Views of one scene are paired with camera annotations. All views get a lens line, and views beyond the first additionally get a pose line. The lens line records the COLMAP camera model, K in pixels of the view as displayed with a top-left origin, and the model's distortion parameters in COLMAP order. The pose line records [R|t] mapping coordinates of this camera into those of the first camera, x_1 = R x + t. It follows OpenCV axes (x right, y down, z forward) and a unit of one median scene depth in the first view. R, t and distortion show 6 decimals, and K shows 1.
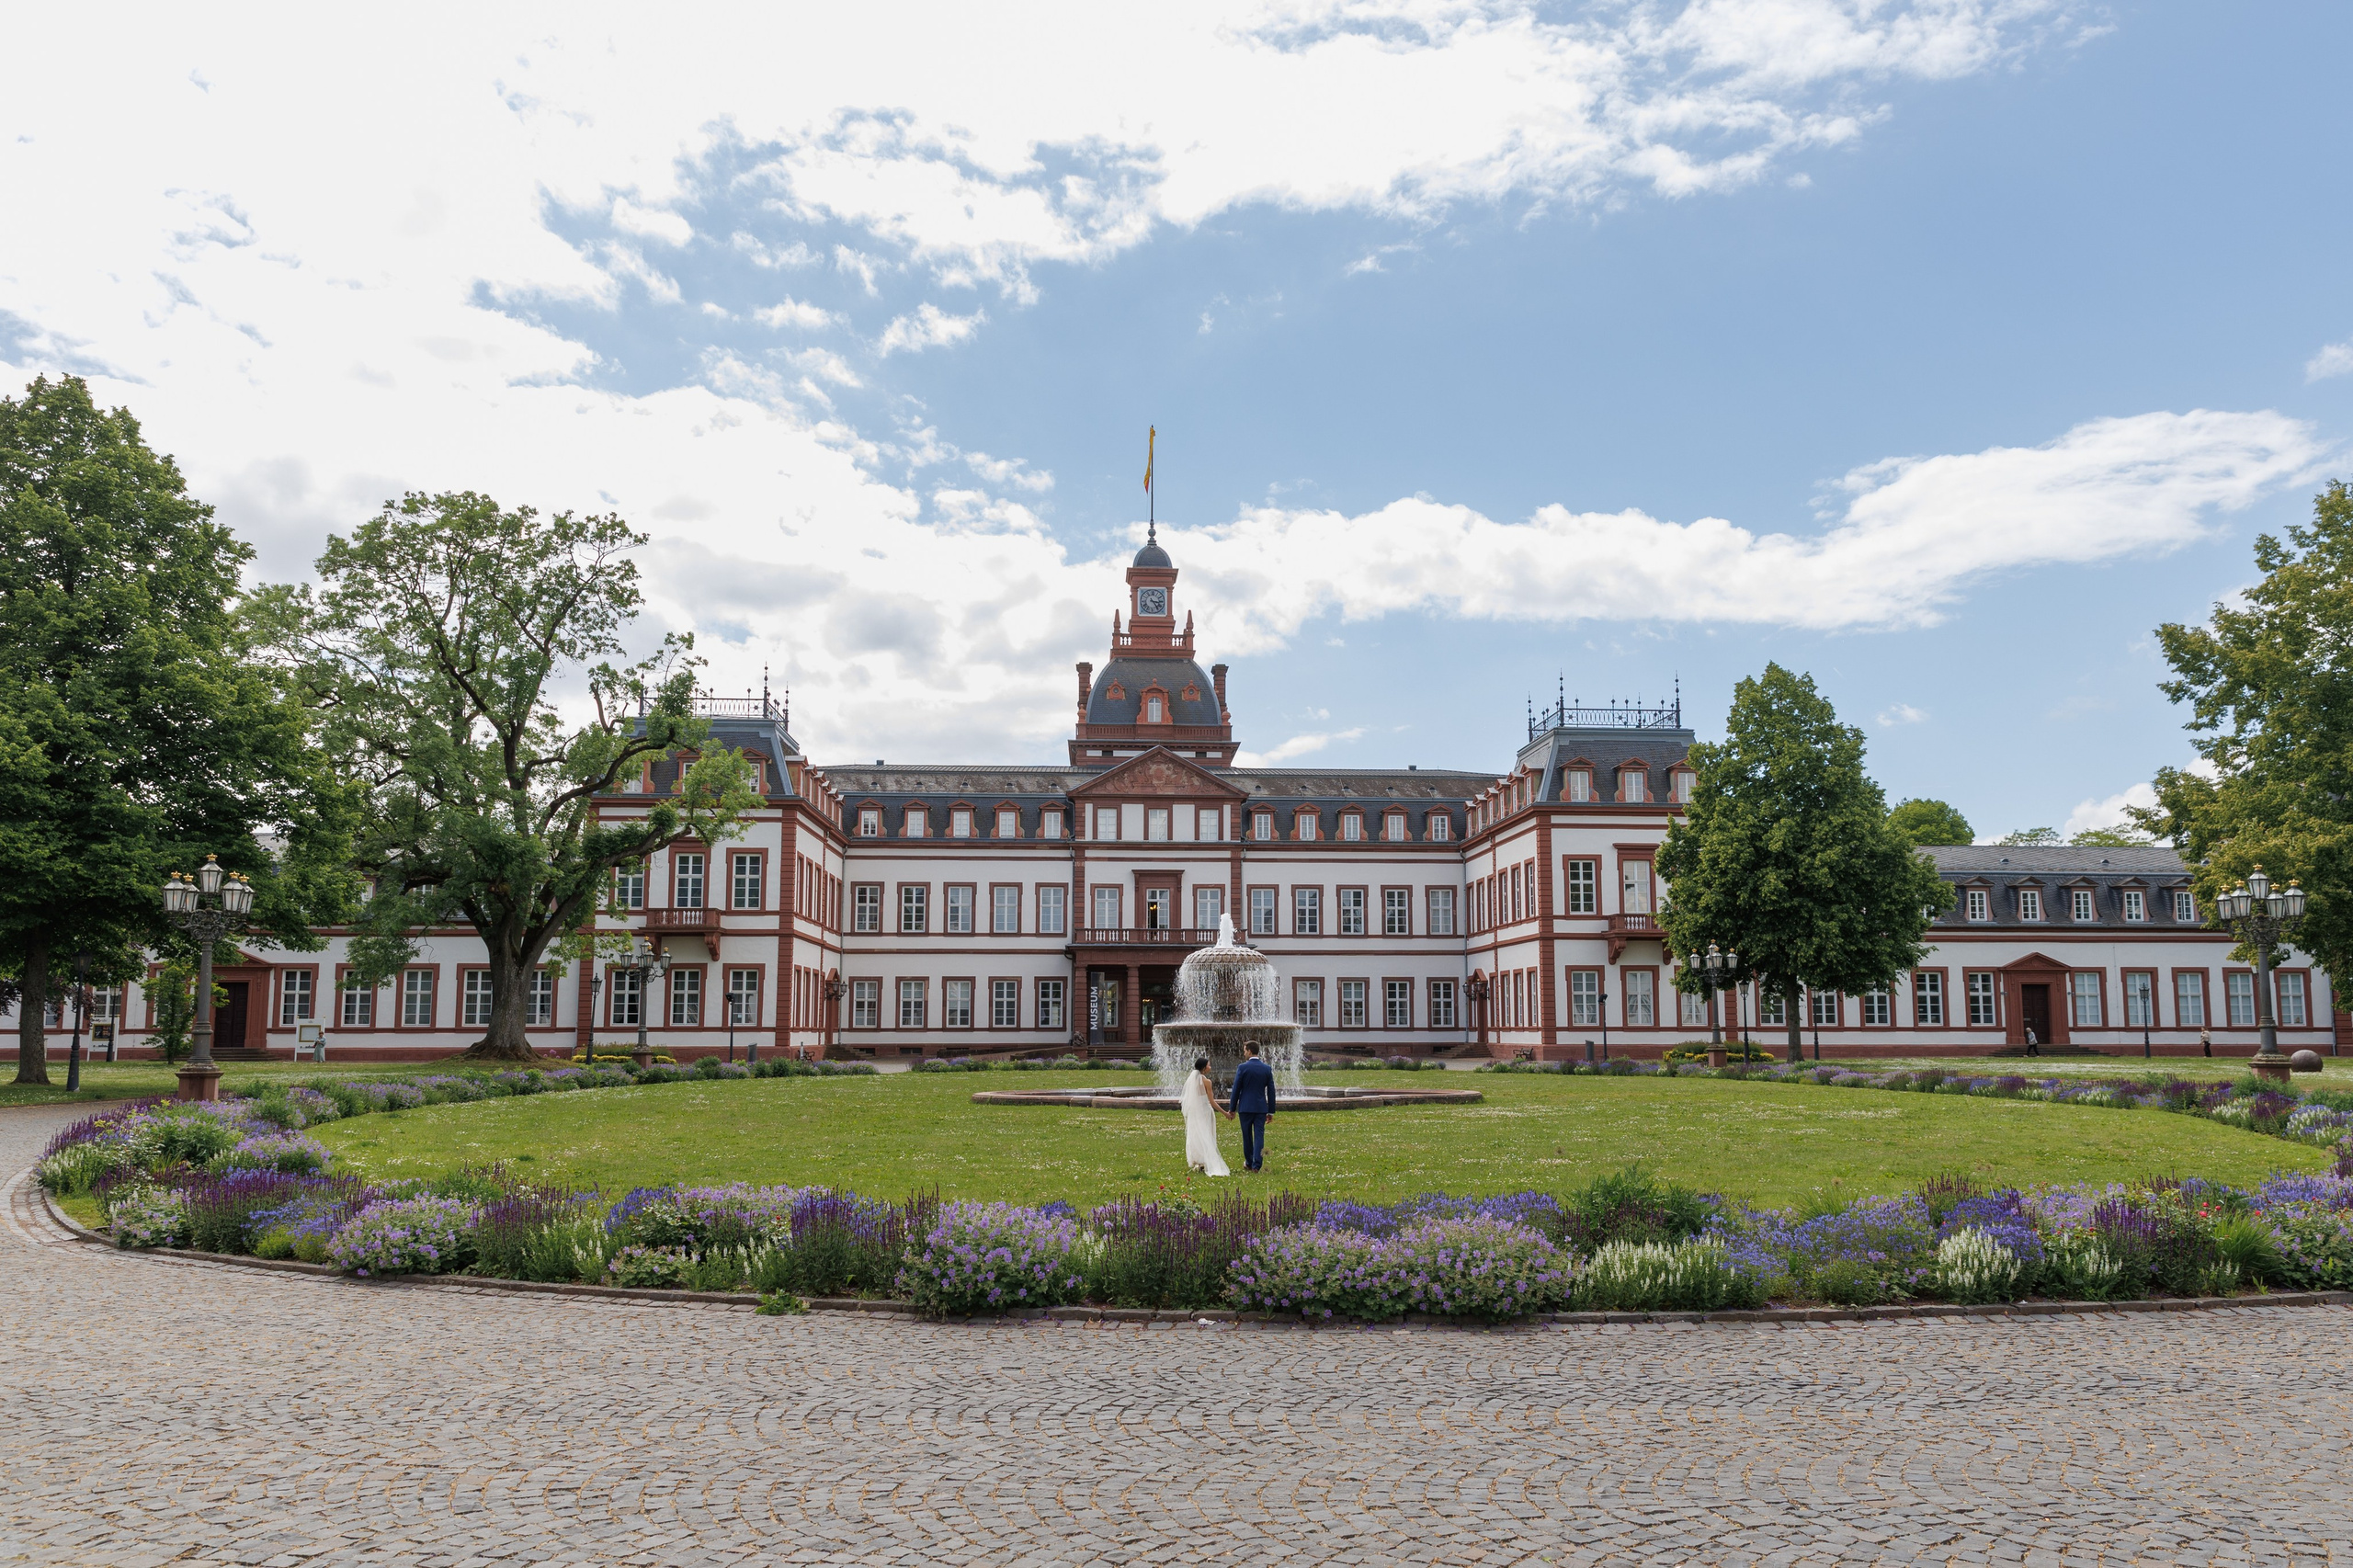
lens RADIAL K [[1712.3, 0, 1211.4], [0, 1712.3, 842.5], [0, 0, 1]] dist [0.023121, -0.018436]
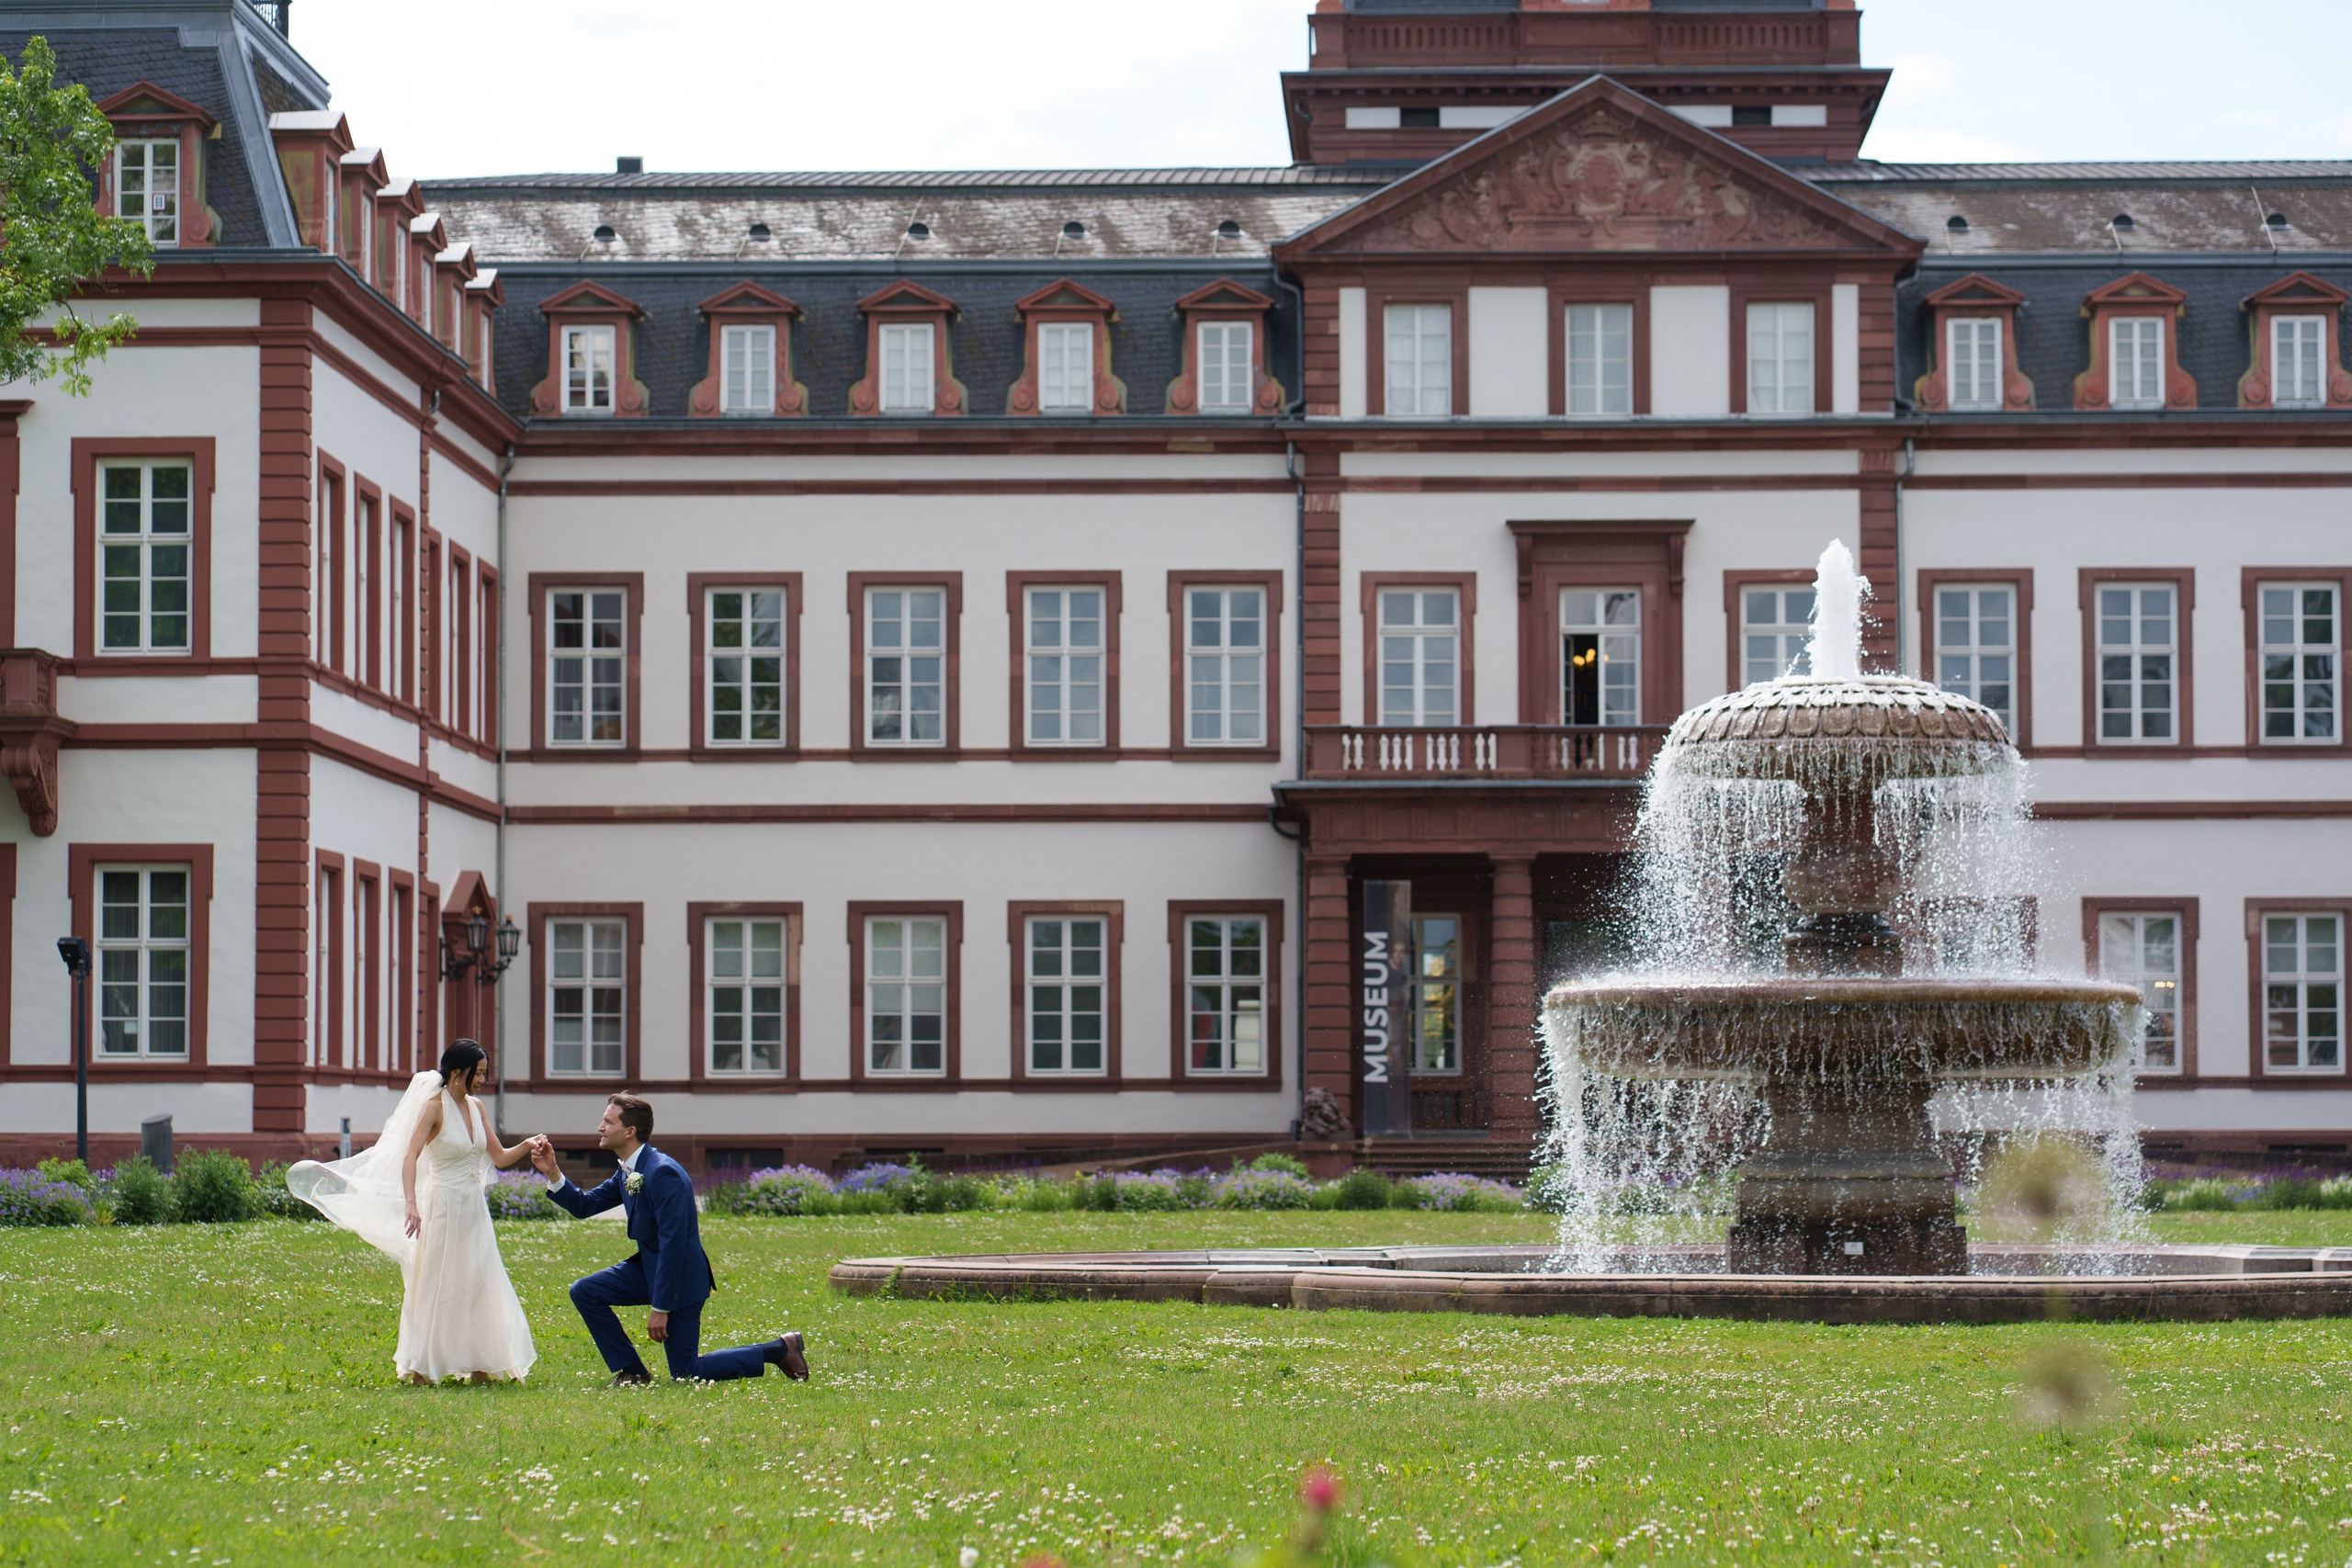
lens RADIAL K [[5474.6, 0, 1268.1], [0, 5474.6, 891.0], [0, 0, 1]] dist [-0.002378, 0.000000]
pose [[0.995234, -0.004941, -0.097394, 0.002101], [0.011042, 0.998002, 0.062206, 0.021951], [0.096892, -0.062985, 0.993300, 0.106028]]
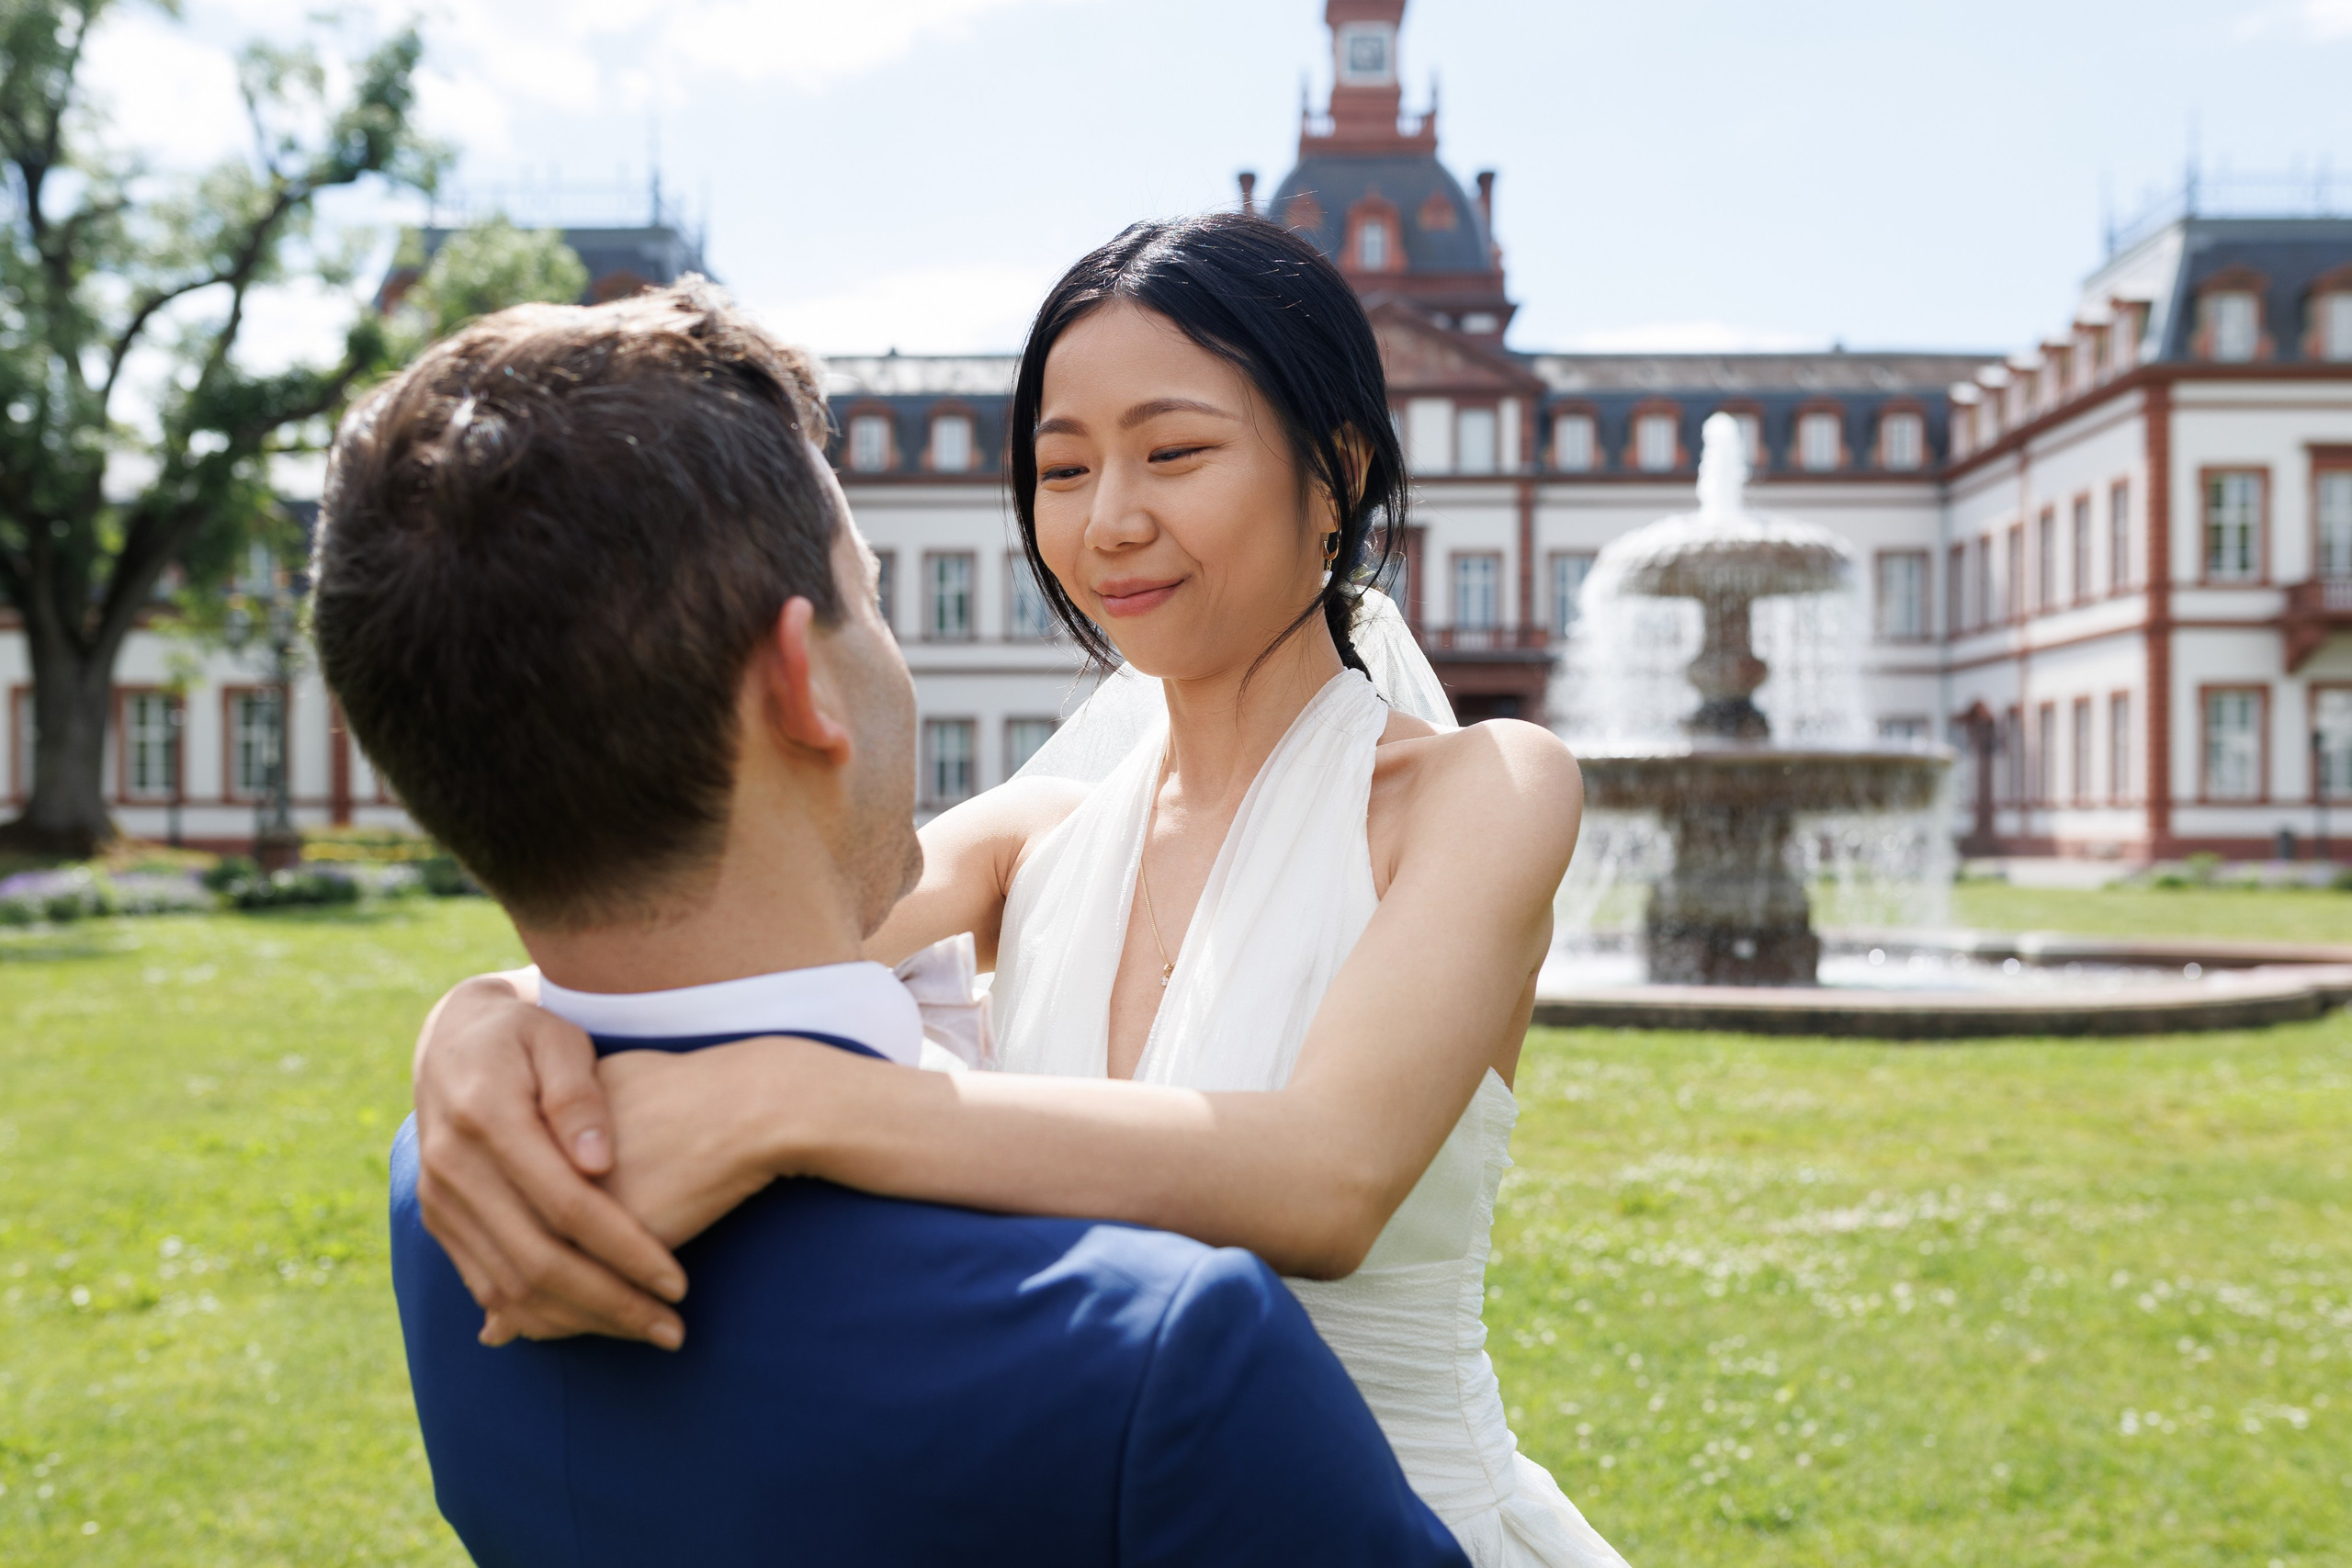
lens RADIAL K [[2236.7, 0, 1207.4], [0, 2236.7, 808.6], [0, 0, 1]] dist [0.002290, 0.000000]
pose [[0.996400, 0.000950, -0.084776, -0.029054], [0.007565, 0.994952, 0.100071, 0.038245], [0.084443, -0.100352, 0.991362, 0.291186]]
